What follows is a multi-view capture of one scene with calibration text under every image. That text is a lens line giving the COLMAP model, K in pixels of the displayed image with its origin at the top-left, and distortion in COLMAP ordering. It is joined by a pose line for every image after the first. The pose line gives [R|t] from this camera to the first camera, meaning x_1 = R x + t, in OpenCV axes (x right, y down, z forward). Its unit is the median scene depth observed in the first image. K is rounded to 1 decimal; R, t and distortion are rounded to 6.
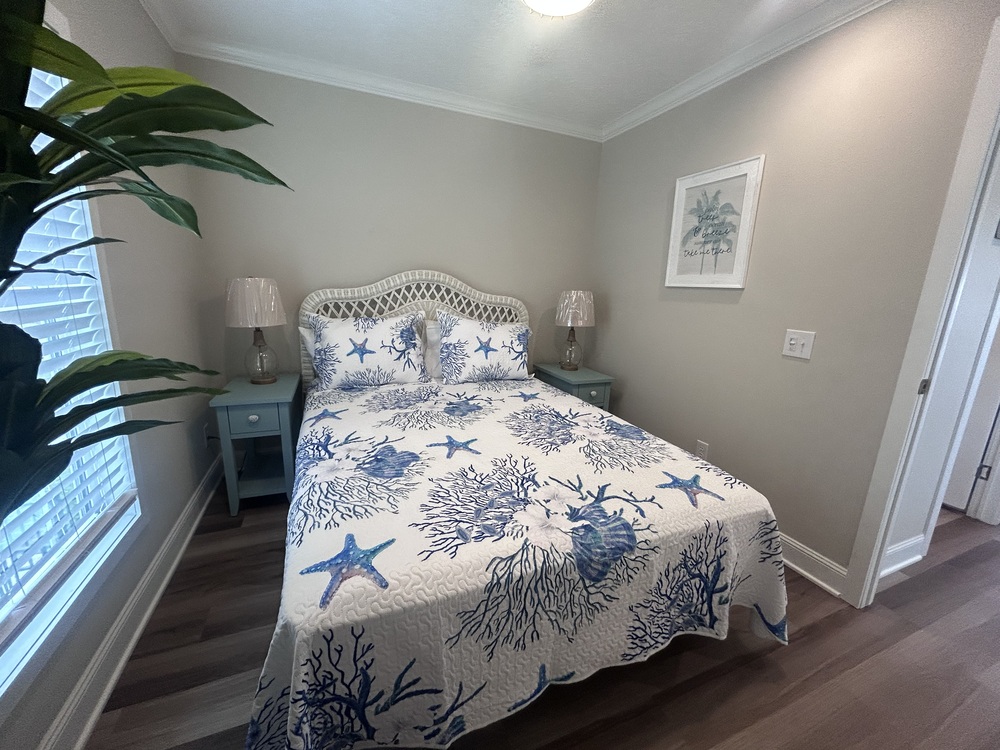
lens RADIAL K [[403.5, 0, 501.0], [0, 403.5, 374.5], [0, 0, 1]] dist [-0.000243, -0.000209]
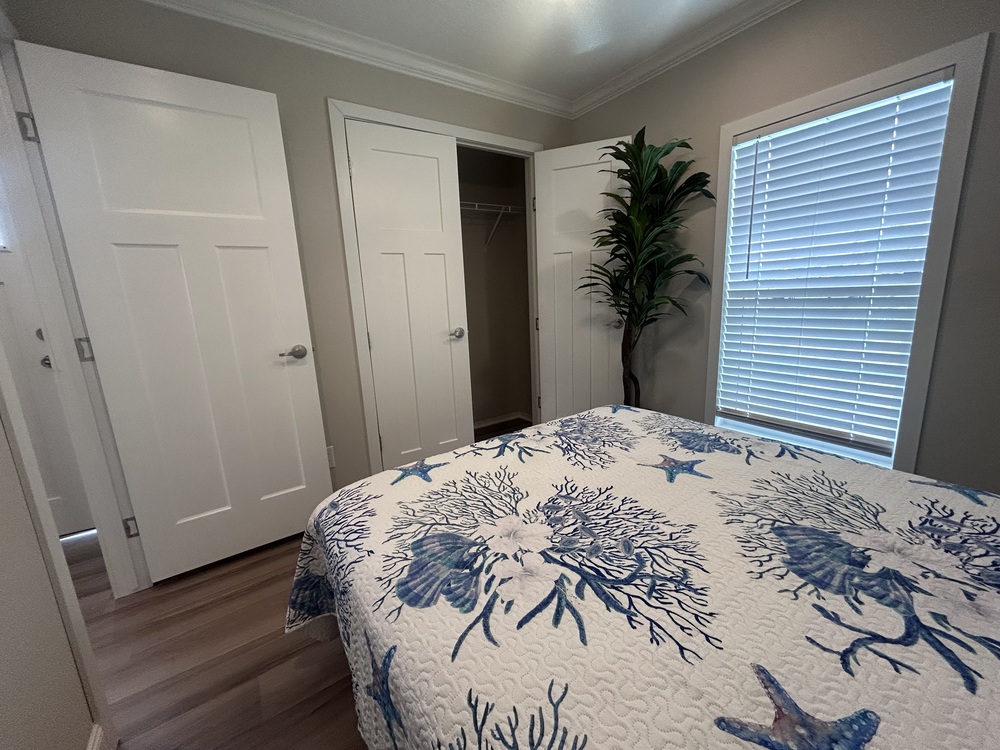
lens RADIAL K [[403.5, 0, 501.9], [0, 403.5, 374.3], [0, 0, 1]] dist [-0.000243, -0.000209]
pose [[-0.977627, 0.042043, -0.206100, 0.346623], [-0.045194, 0.914954, 0.401020, -0.267907], [0.205432, 0.401362, -0.892584, 1.413005]]
